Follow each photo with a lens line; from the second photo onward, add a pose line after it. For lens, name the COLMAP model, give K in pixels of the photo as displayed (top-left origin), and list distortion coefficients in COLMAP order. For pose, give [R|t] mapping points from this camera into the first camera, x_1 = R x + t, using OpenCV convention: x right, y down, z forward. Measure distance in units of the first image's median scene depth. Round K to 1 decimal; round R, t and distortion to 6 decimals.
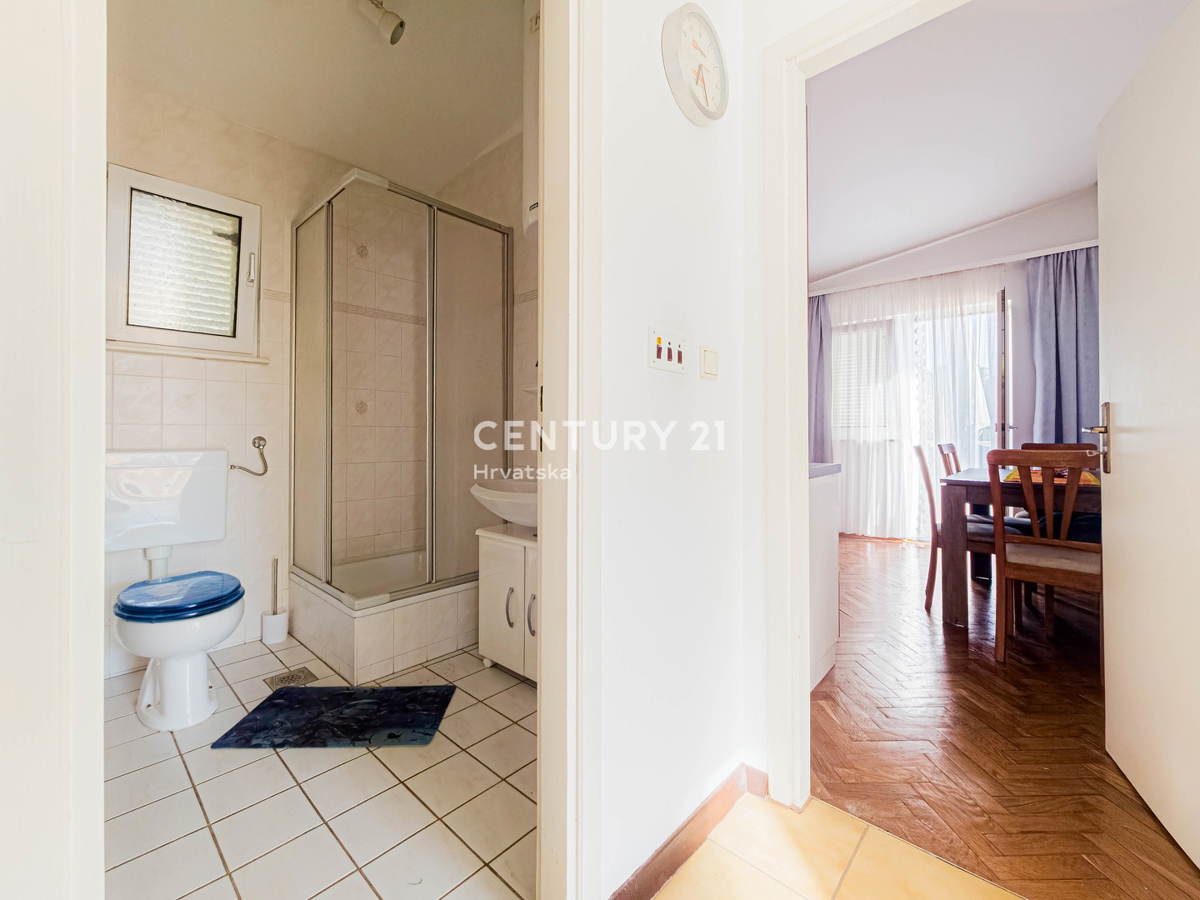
lens RADIAL K [[501.6, 0, 597.2], [0, 501.6, 436.7], [0, 0, 1]] dist [-0.000284, 0.000541]
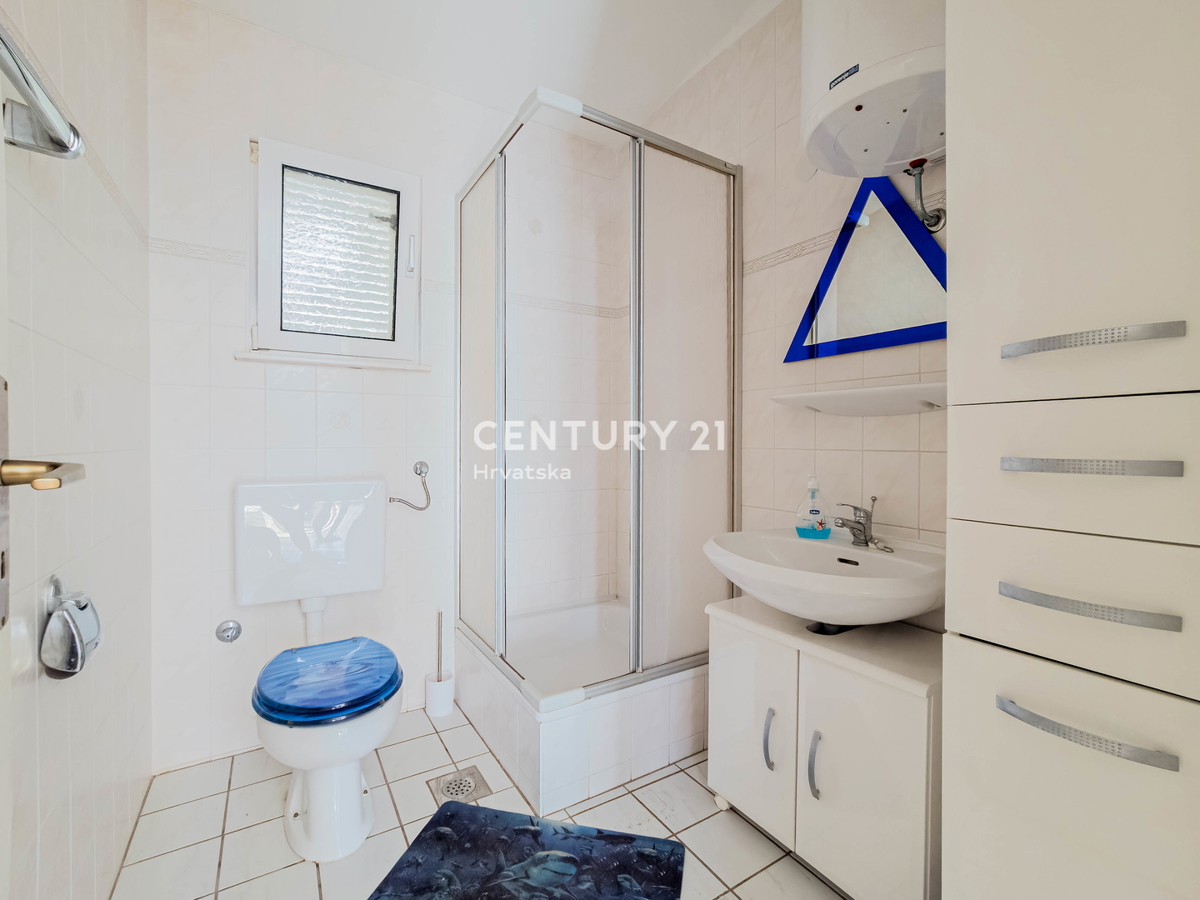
lens RADIAL K [[501.4, 0, 623.8], [0, 501.4, 446.9], [0, 0, 1]] dist [-0.000523, 0.000012]
pose [[0.976453, 0.000740, -0.215727, -0.197477], [0.001646, 0.999939, 0.010882, -0.036043], [0.215722, -0.010981, 0.976393, 0.308451]]
